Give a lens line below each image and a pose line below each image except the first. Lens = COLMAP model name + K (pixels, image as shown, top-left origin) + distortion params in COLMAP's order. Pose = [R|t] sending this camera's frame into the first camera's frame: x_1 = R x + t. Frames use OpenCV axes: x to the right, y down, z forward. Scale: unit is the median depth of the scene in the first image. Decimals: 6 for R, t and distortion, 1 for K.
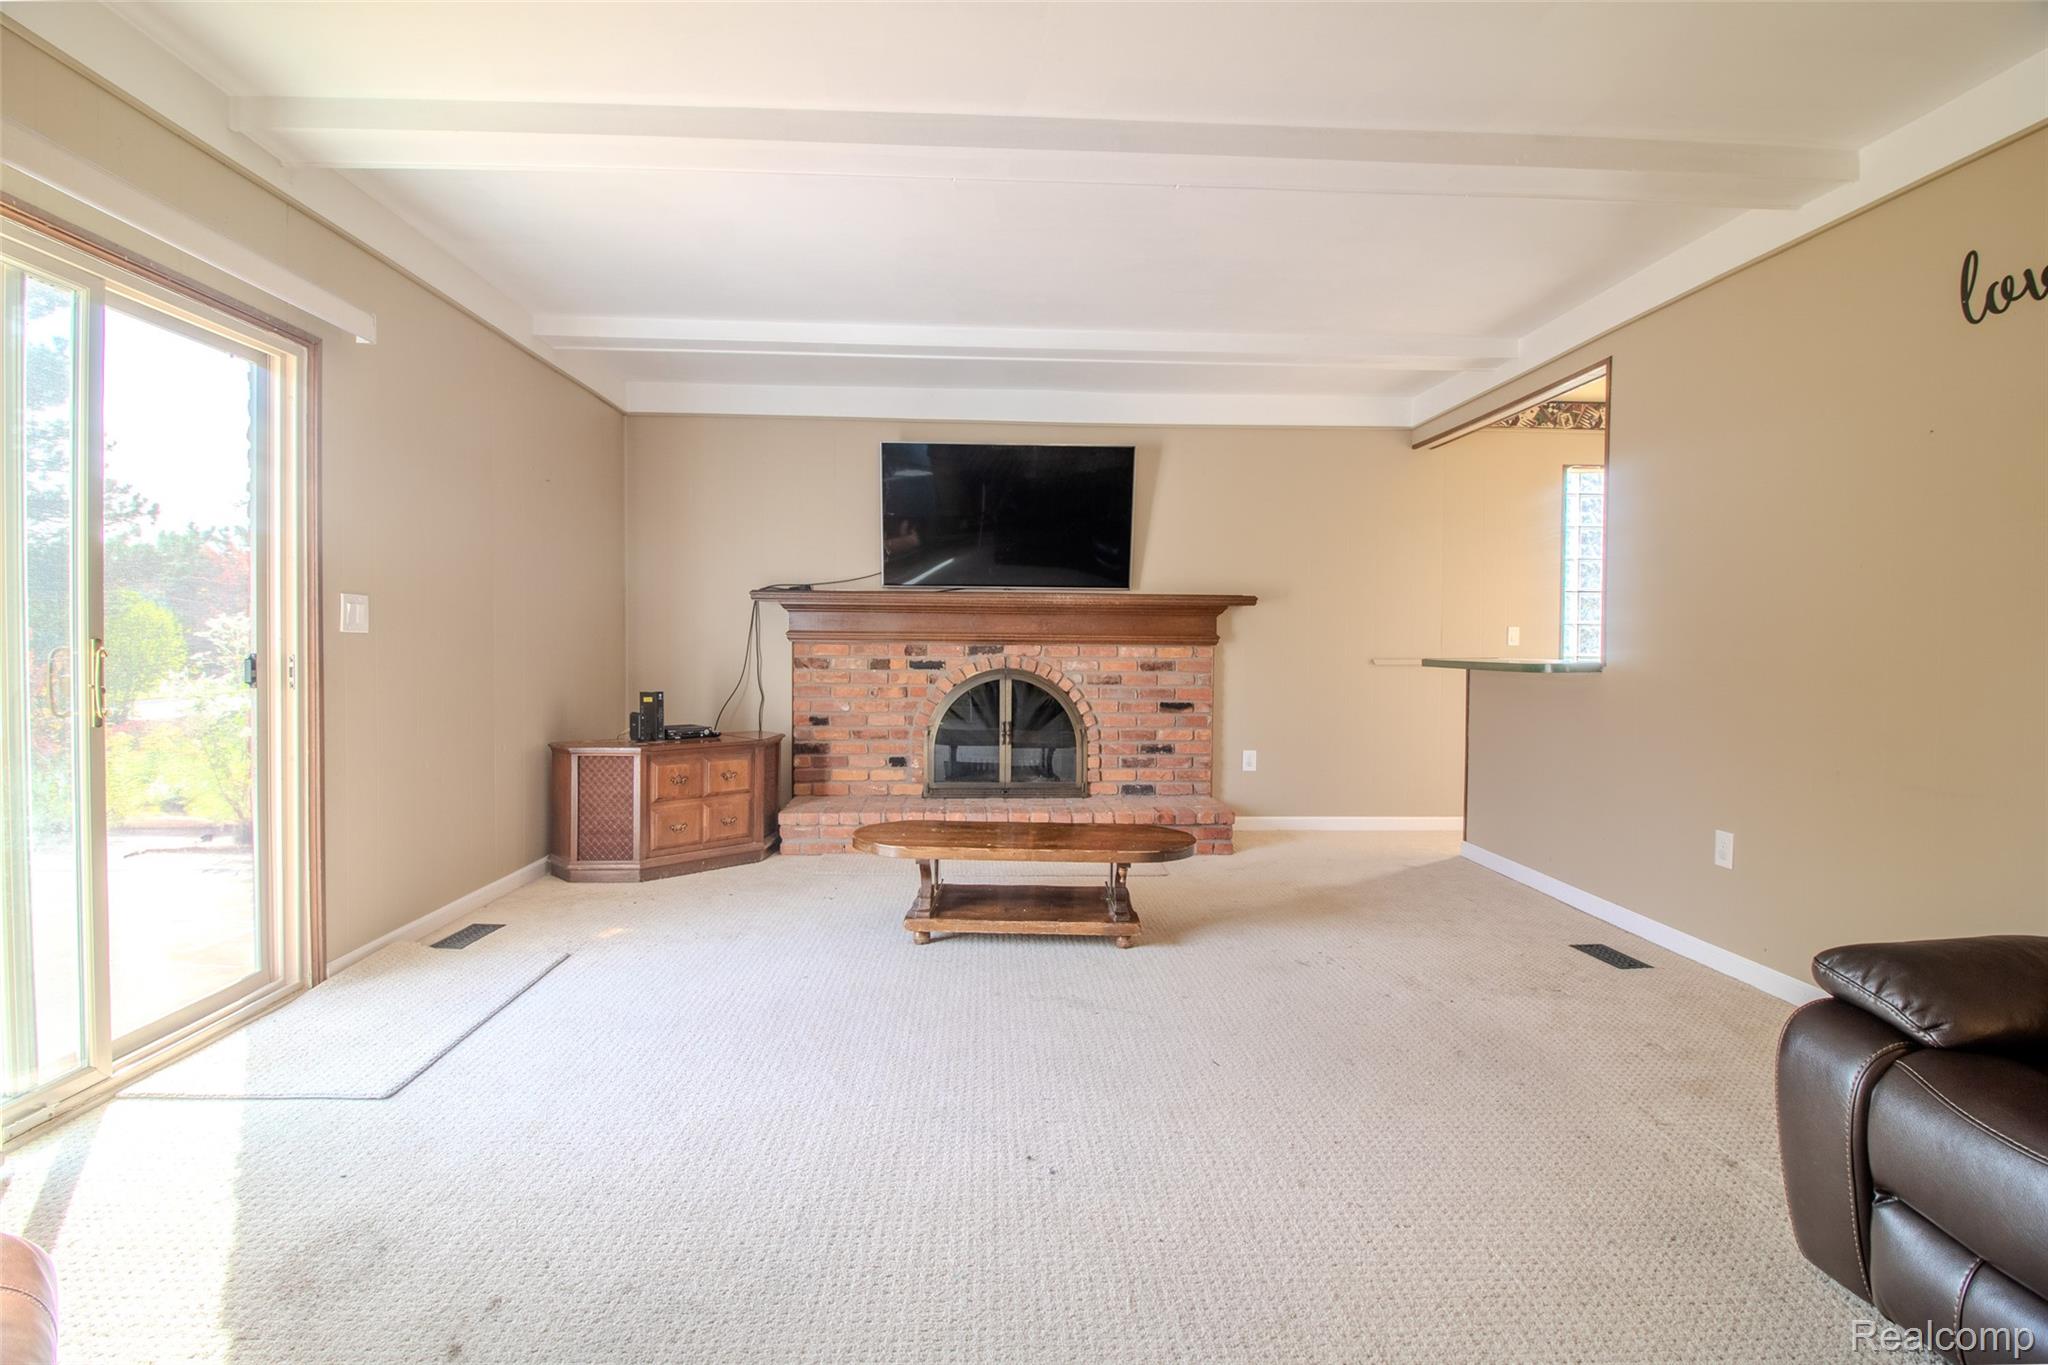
lens RADIAL K [[946.2, 0, 1015.1], [0, 946.2, 670.6], [0, 0, 1]] dist [-0.000636, -0.011348]
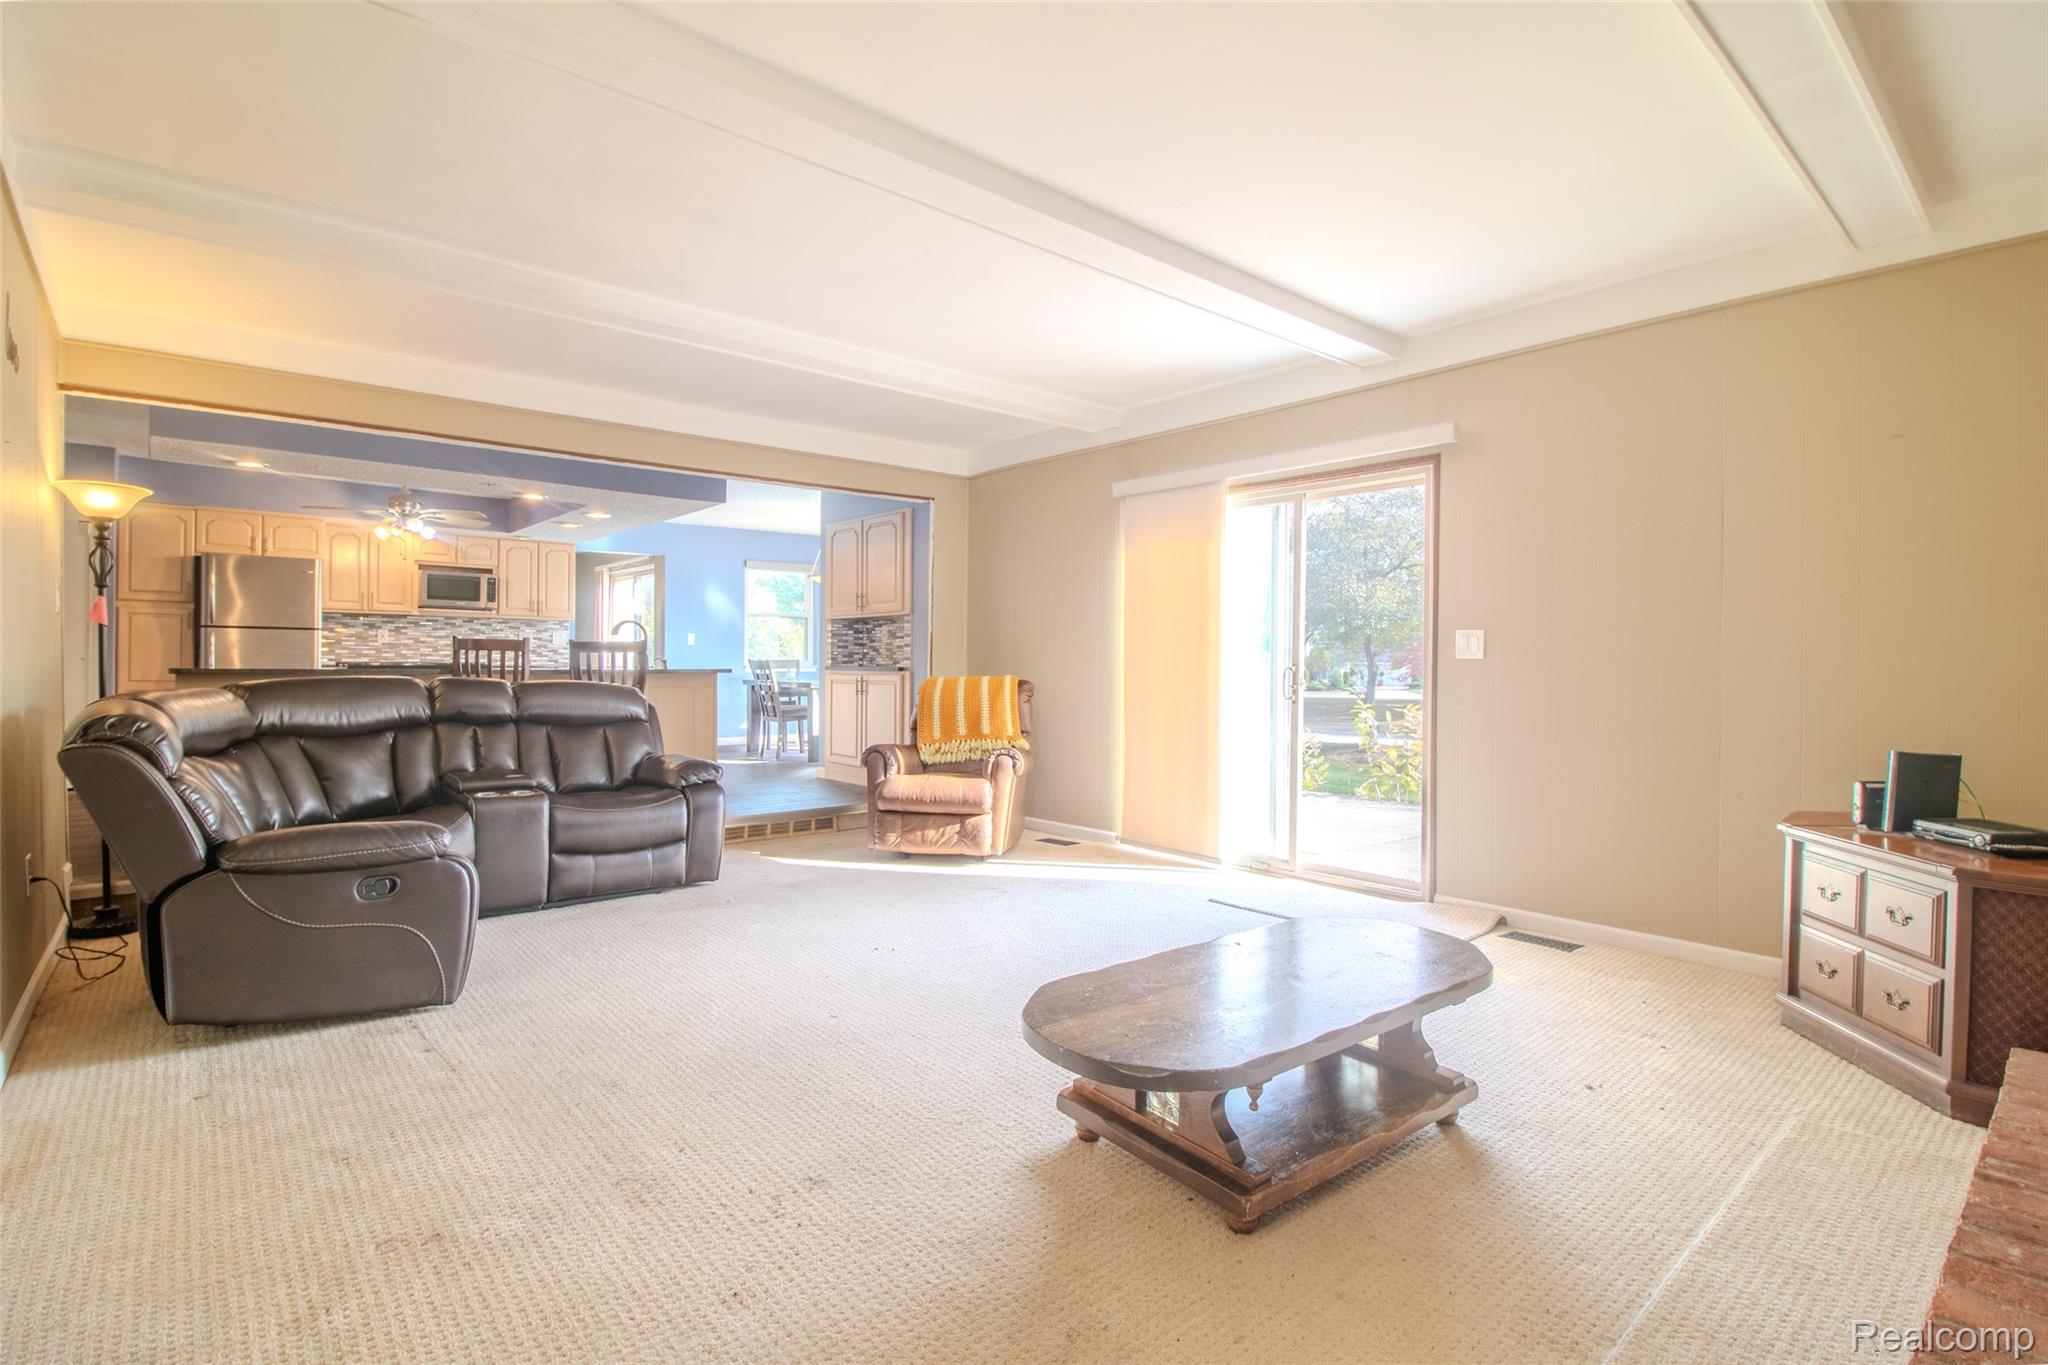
lens RADIAL K [[946.2, 0, 1015.1], [0, 946.2, 670.6], [0, 0, 1]] dist [-0.000636, -0.011348]
pose [[-0.781898, 0.002616, -0.623401, 0.361050], [-0.025038, 0.999053, 0.035596, -0.031665], [0.622903, 0.043441, -0.781092, 0.933983]]
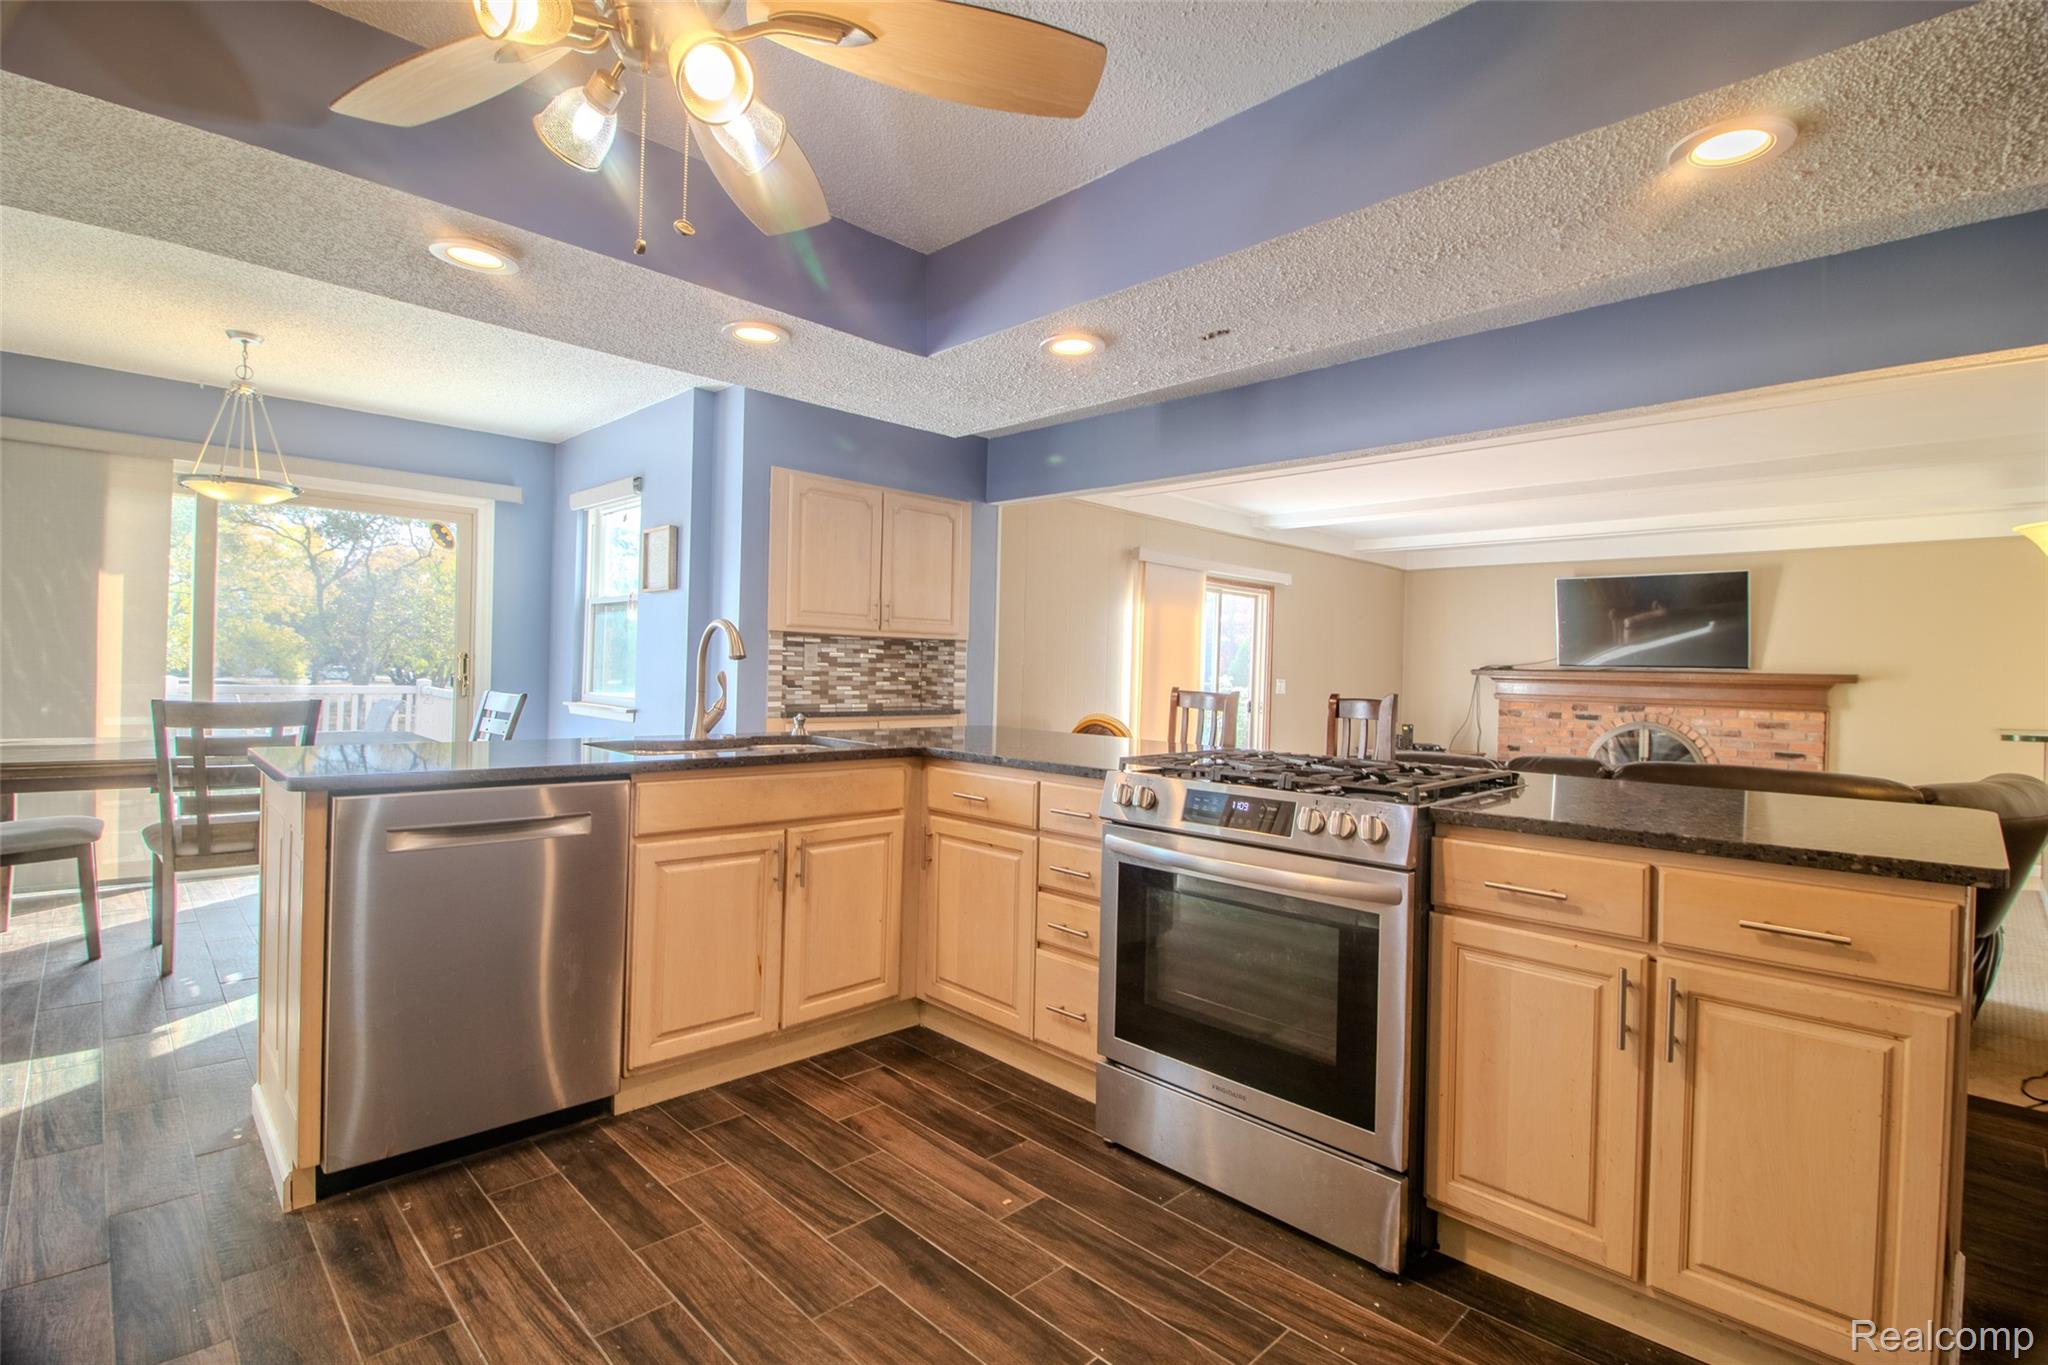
lens RADIAL K [[946.2, 0, 1015.1], [0, 946.2, 670.6], [0, 0, 1]] dist [-0.000636, -0.011348]
pose [[0.662933, 0.009417, -0.748620, 0.448264], [-0.041718, 0.998832, -0.024379, -0.005374], [0.747516, 0.047392, 0.662551, -0.747887]]
